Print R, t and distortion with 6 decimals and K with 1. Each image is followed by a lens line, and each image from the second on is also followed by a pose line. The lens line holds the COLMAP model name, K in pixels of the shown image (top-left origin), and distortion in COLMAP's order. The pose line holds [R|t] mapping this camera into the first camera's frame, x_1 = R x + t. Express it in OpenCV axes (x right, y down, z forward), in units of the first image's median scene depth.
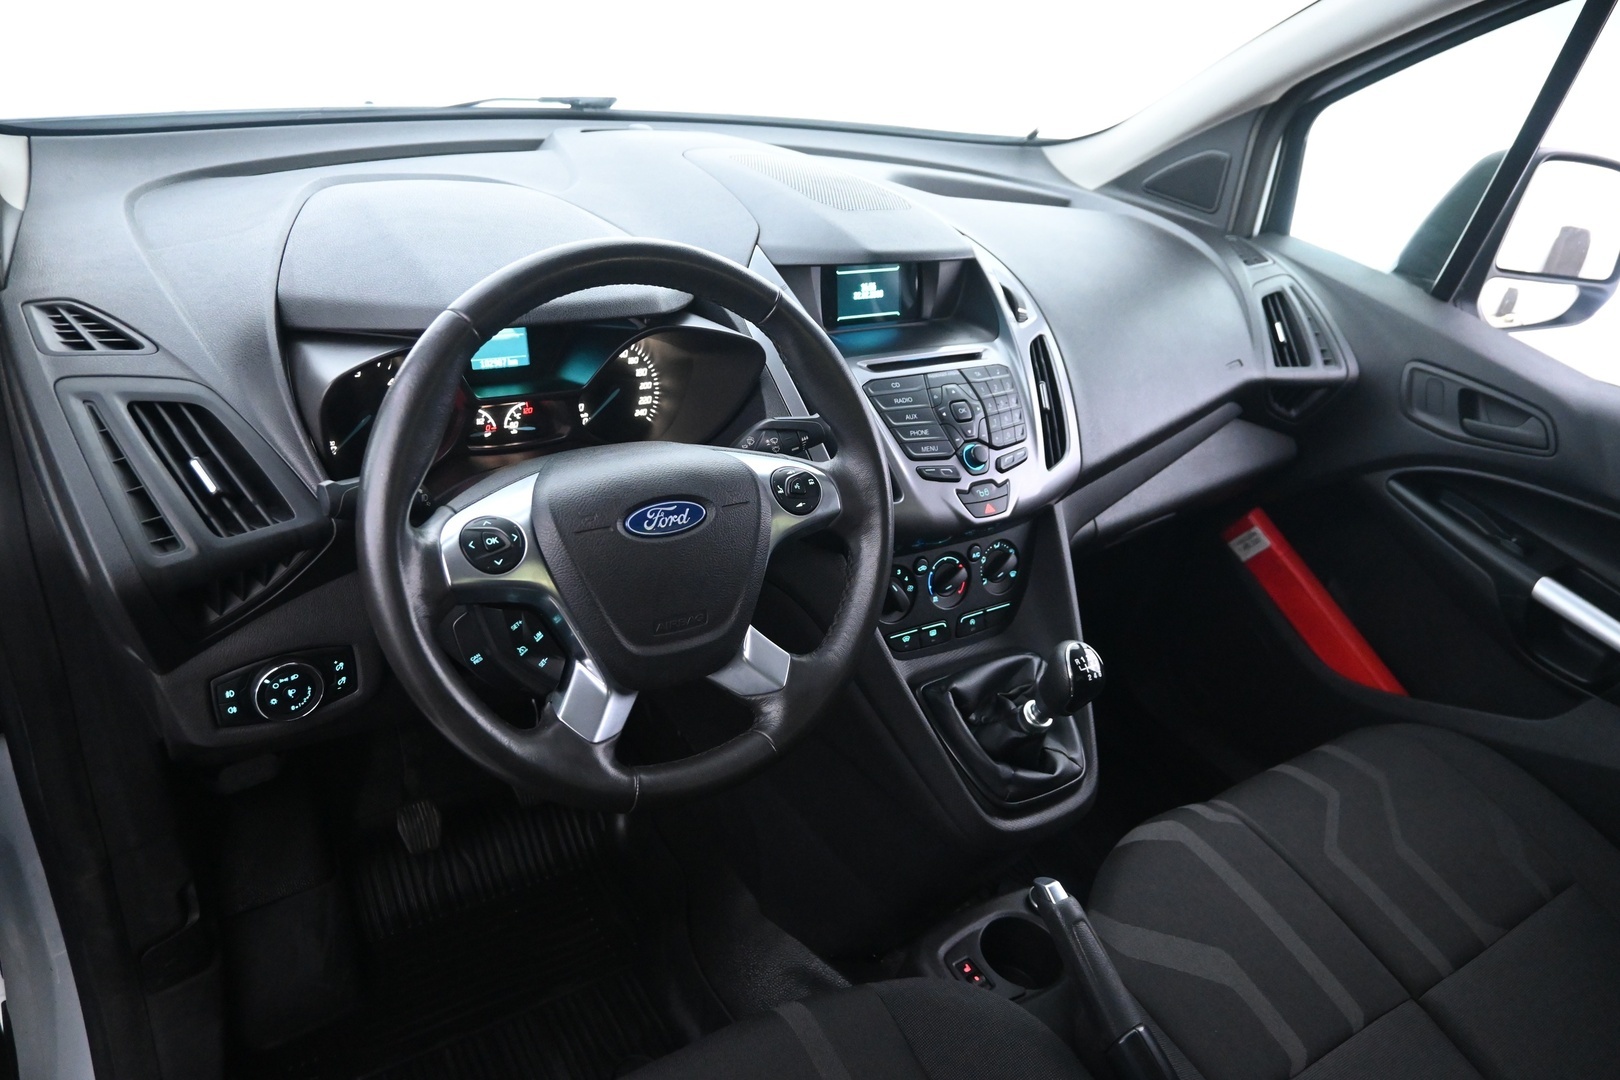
lens RADIAL K [[1095.2, 0, 800.6], [0, 1095.2, 535.9], [0, 0, 1]] dist [0.000647, -0.000219]
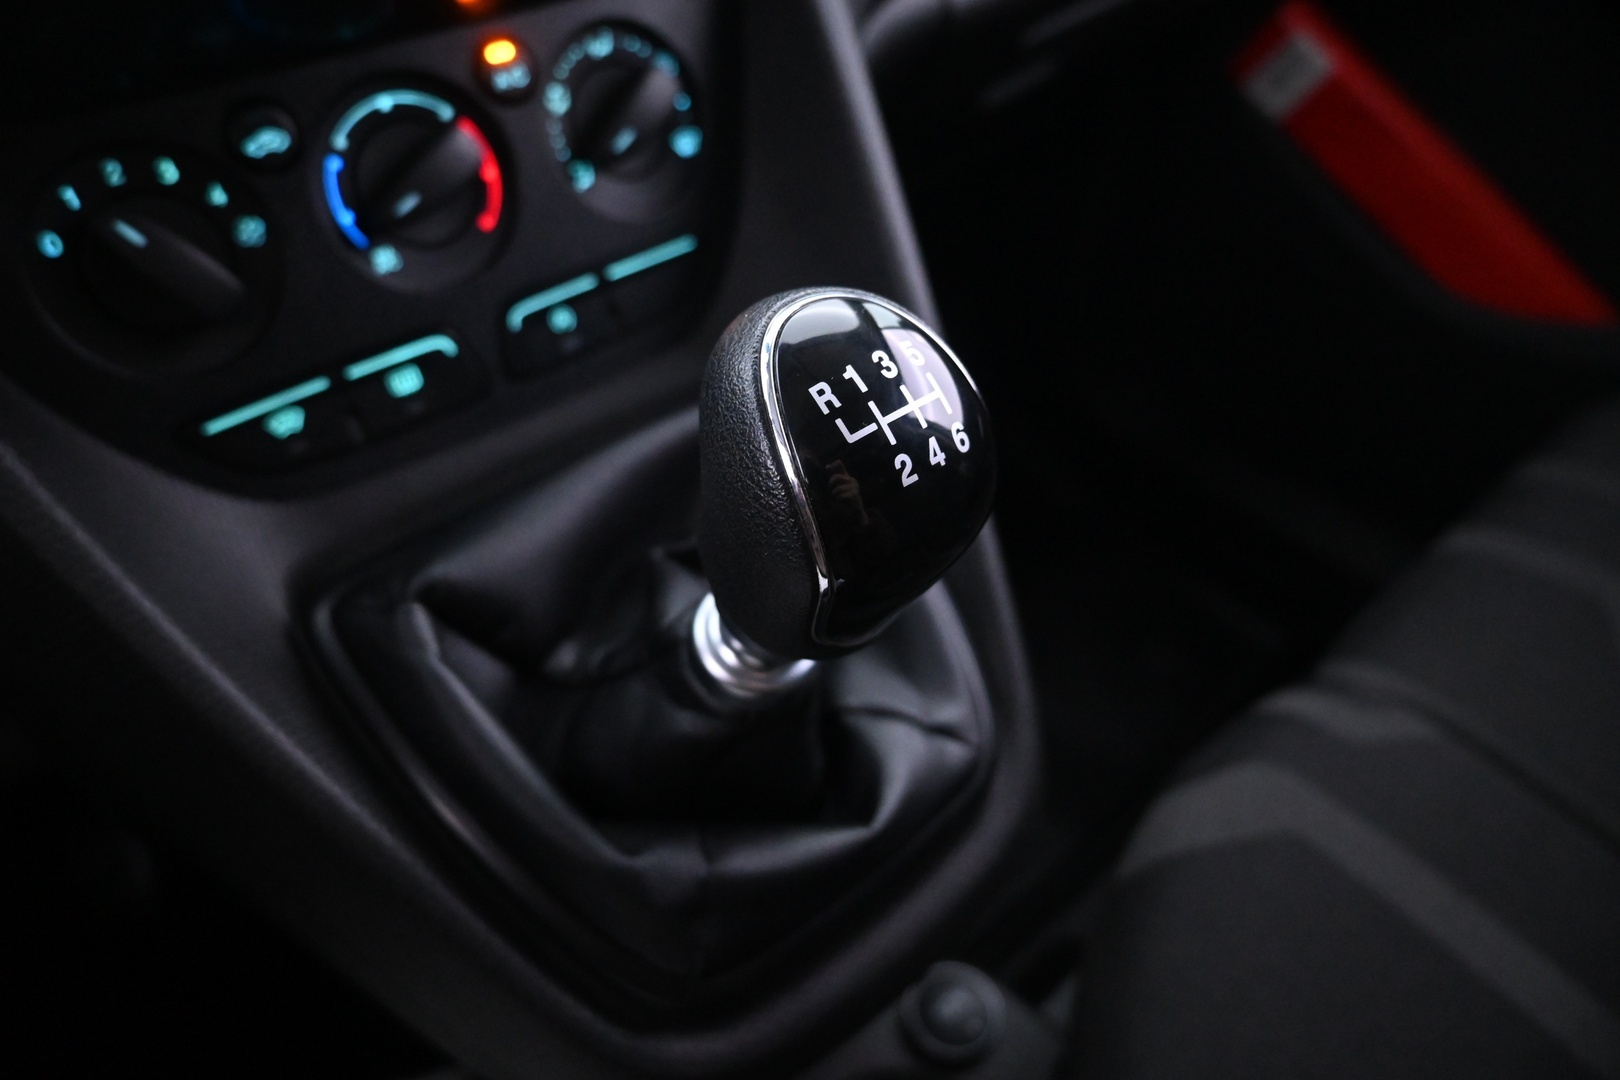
lens RADIAL K [[1108.2, 0, 807.4], [0, 1108.2, 545.2], [0, 0, 1]] dist [-0.001618, 0.000170]
pose [[0.980980, -0.191432, 0.032131, 0.221322], [0.179426, 0.957418, 0.226177, 0.089149], [-0.074060, -0.216110, 0.973556, 0.755659]]
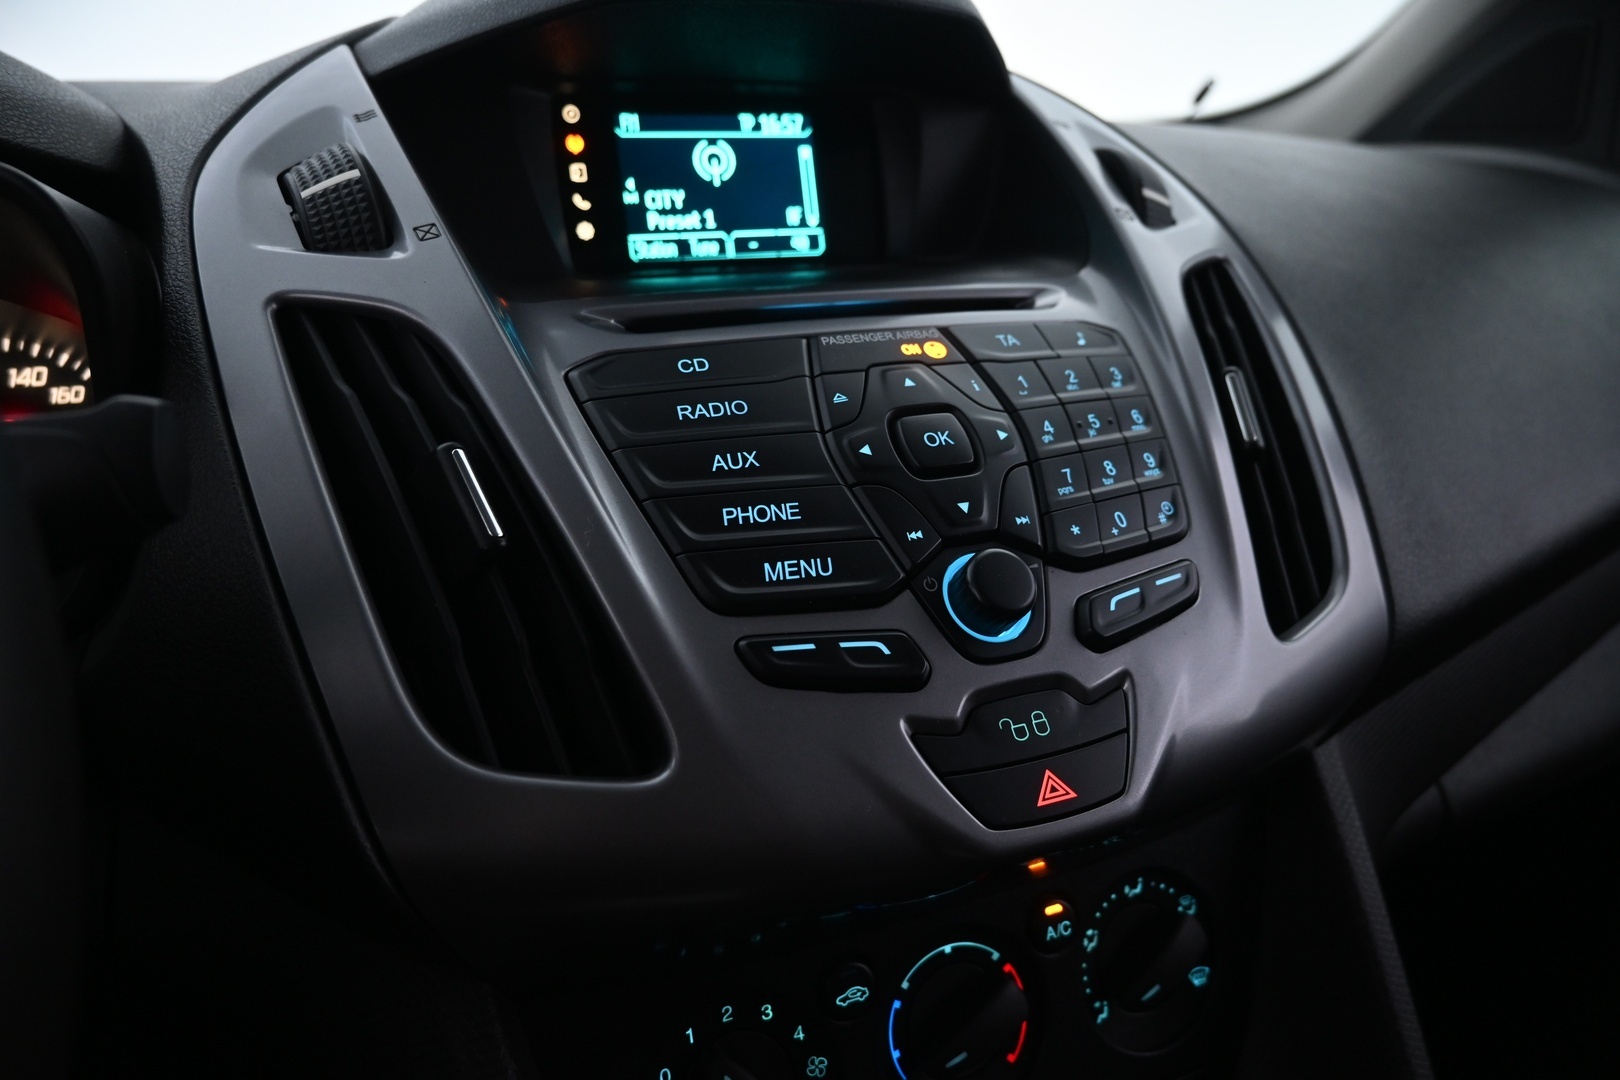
lens RADIAL K [[1108.2, 0, 807.4], [0, 1108.2, 545.2], [0, 0, 1]] dist [-0.001618, 0.000170]
pose [[0.981038, -0.061445, -0.183818, 0.169377], [0.026160, 0.981716, -0.188543, -0.033934], [0.192042, 0.180160, 0.964708, 0.733973]]
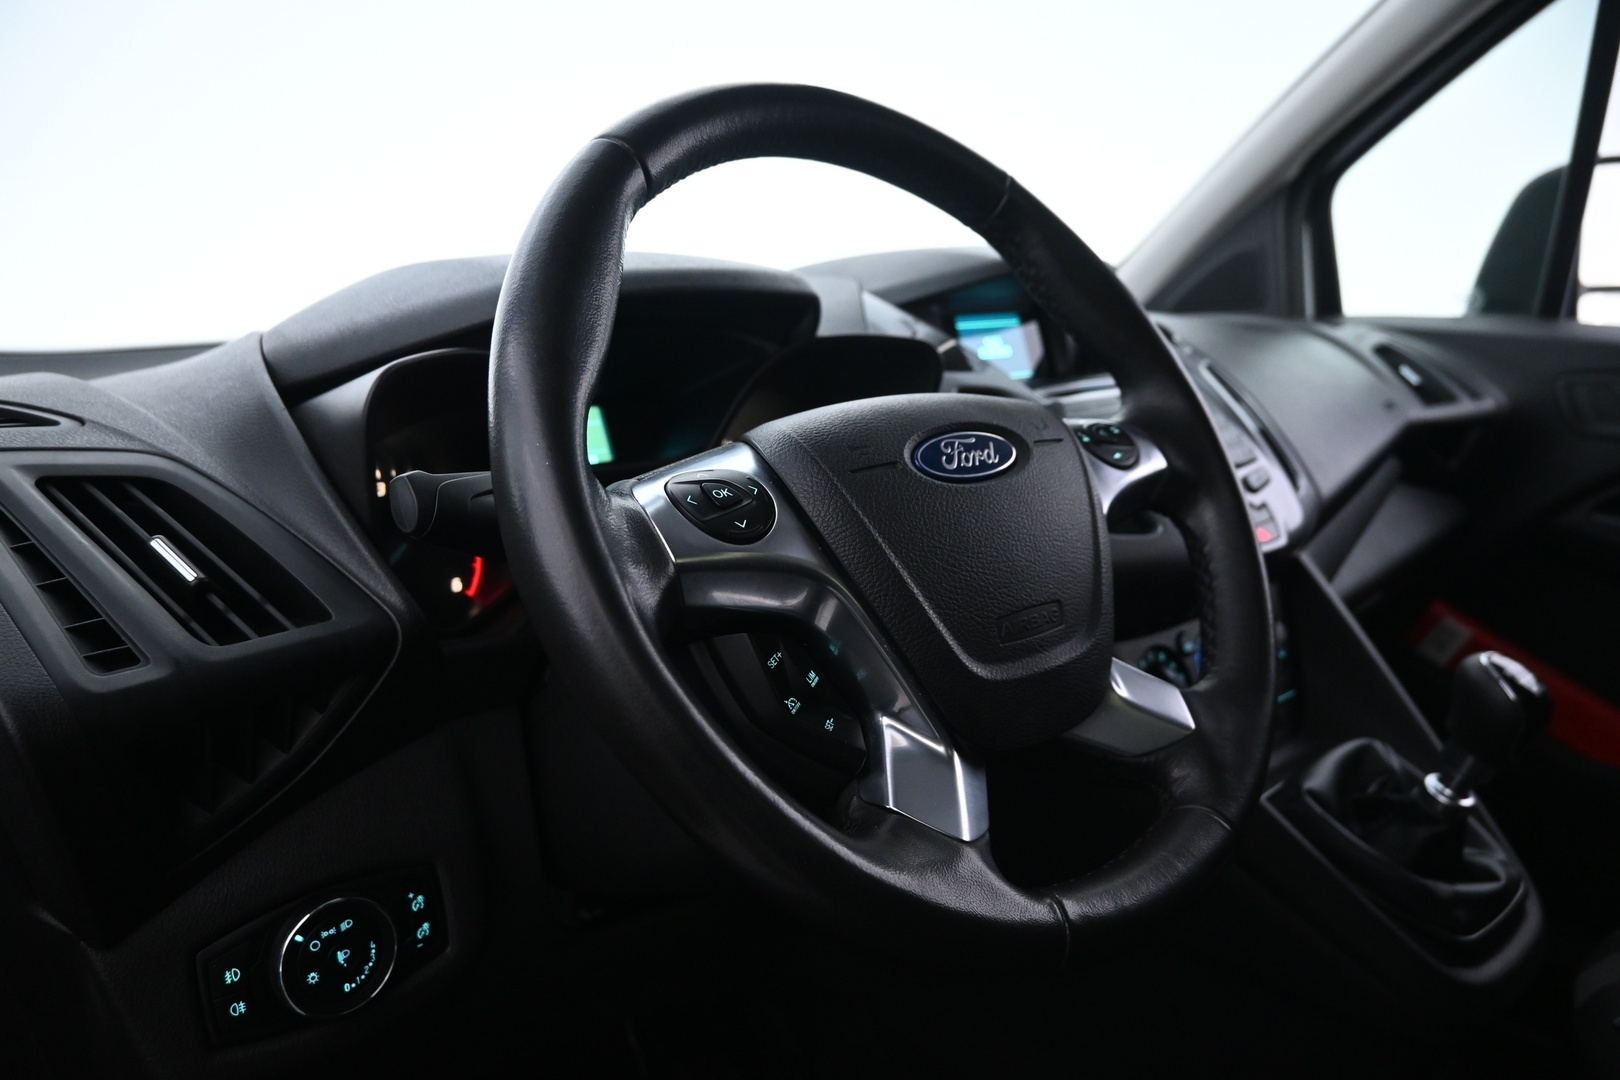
lens RADIAL K [[1108.2, 0, 807.4], [0, 1108.2, 545.2], [0, 0, 1]] dist [-0.001618, 0.000170]
pose [[0.973904, -0.200543, 0.106270, -0.206868], [0.224165, 0.923200, -0.312173, 0.146735], [-0.035504, 0.327849, 0.944063, 0.320057]]
